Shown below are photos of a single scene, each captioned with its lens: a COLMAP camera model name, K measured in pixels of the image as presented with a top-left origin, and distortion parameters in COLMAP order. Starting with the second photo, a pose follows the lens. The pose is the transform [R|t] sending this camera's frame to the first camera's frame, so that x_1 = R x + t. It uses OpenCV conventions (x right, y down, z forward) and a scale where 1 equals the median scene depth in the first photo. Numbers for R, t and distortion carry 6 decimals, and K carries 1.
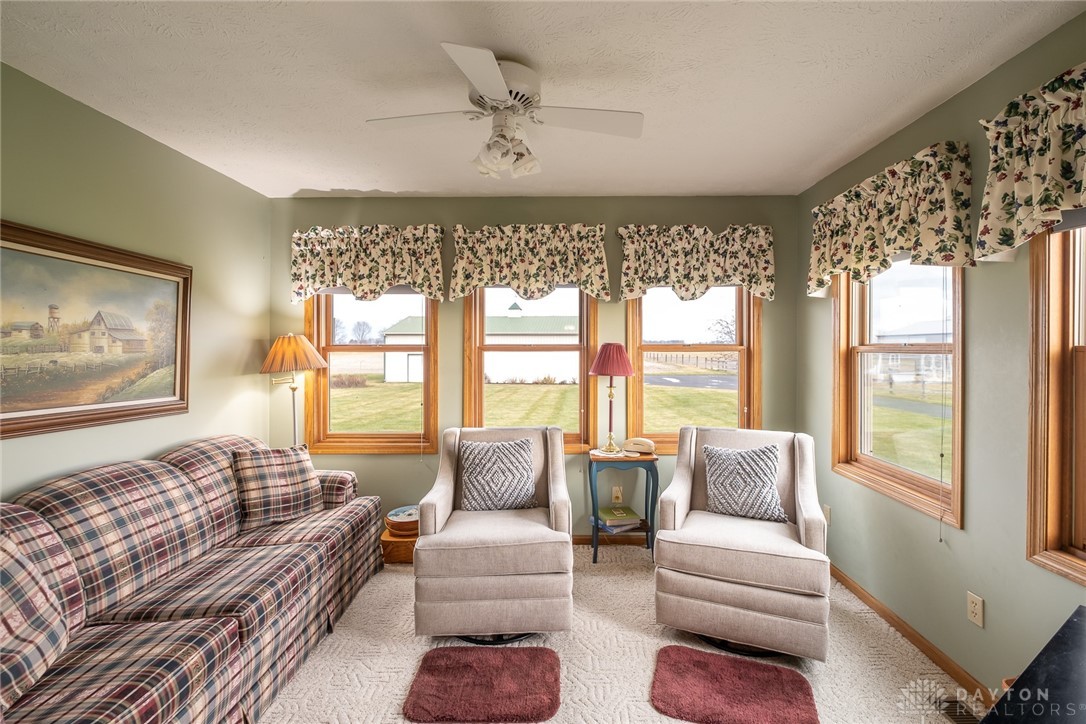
lens RADIAL K [[473.0, 0, 558.2], [0, 473.0, 343.5], [0, 0, 1]] dist [-0.008436, 0.000189]
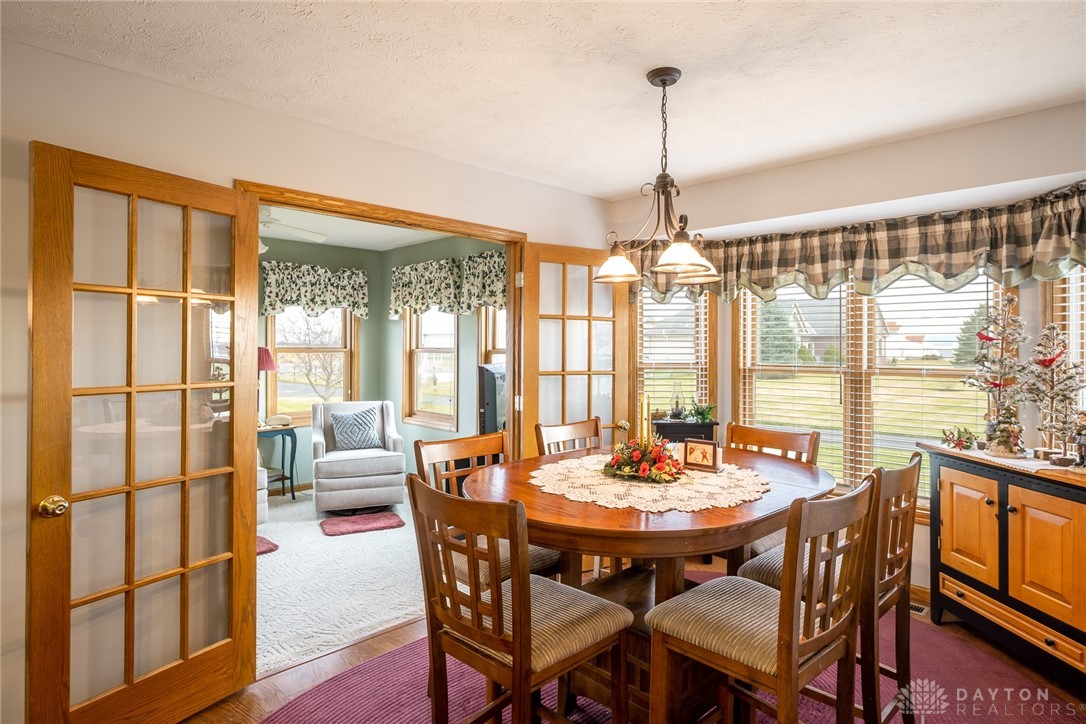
lens RADIAL K [[626.7, 0, 542.0], [0, 626.7, 351.1], [0, 0, 1]] dist [0.000086, 0.000230]
pose [[0.708855, -0.006925, 0.705320, -0.670943], [-0.006153, 0.999853, 0.016000, -0.026617], [-0.705327, -0.015681, 0.708709, -0.980303]]
